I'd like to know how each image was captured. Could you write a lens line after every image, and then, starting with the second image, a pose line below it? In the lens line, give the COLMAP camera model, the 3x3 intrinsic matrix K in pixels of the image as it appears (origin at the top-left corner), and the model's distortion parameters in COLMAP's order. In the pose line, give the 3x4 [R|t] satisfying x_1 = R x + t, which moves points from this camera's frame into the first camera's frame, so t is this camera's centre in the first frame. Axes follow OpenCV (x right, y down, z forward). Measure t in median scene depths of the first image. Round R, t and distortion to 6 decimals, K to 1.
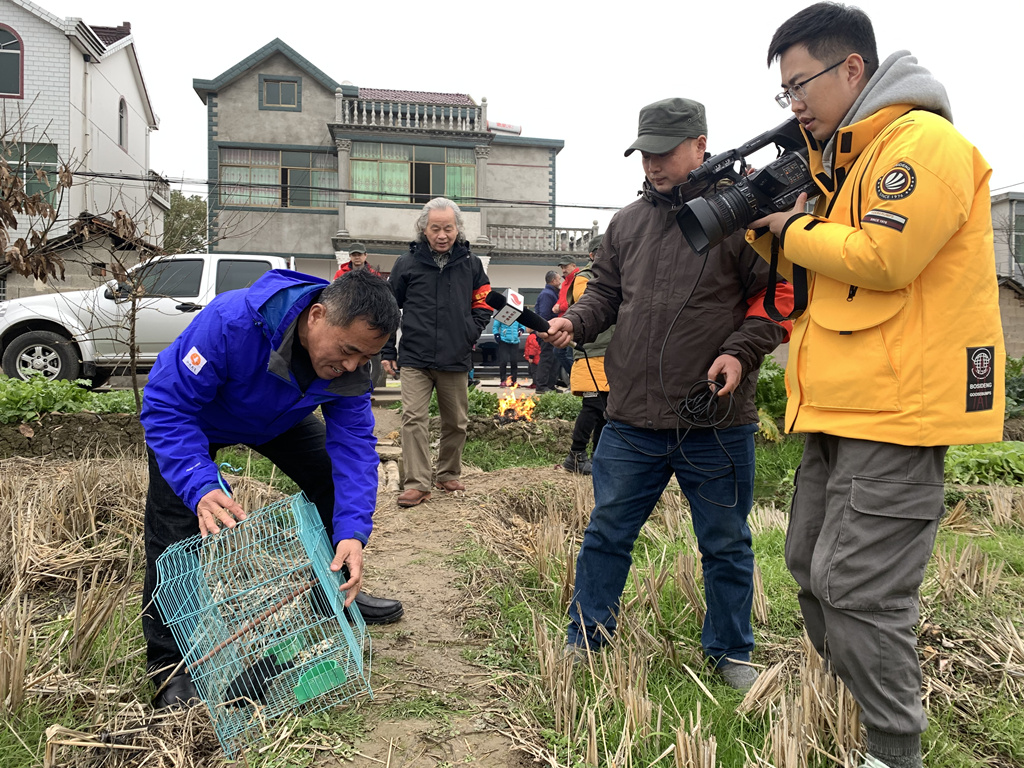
lens RADIAL K [[803.6, 0, 504.9], [0, 803.6, 383.7], [0, 0, 1]] dist [0.056197, -0.047968]
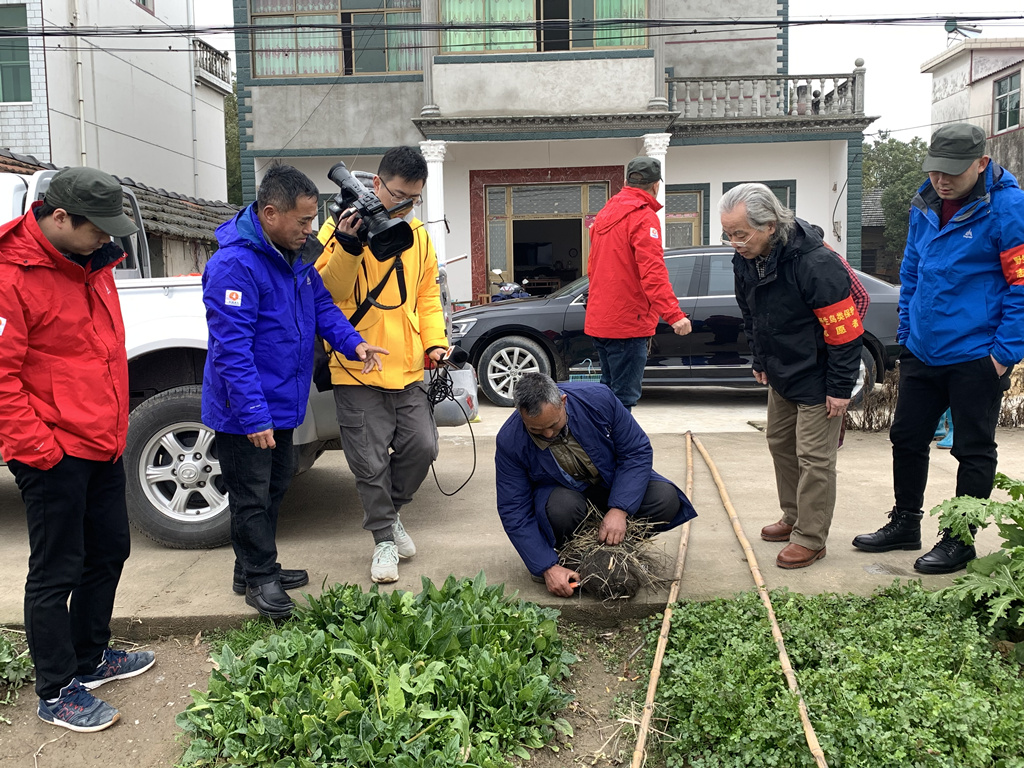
lens RADIAL K [[964.6, 0, 503.4], [0, 964.6, 376.0], [0, 0, 1]] dist [0.035530, 0.000000]
pose [[0.975393, -0.005671, -0.220401, 0.015995], [0.024963, 0.996081, 0.084846, -0.043044], [0.219056, -0.088260, 0.971712, 0.260694]]
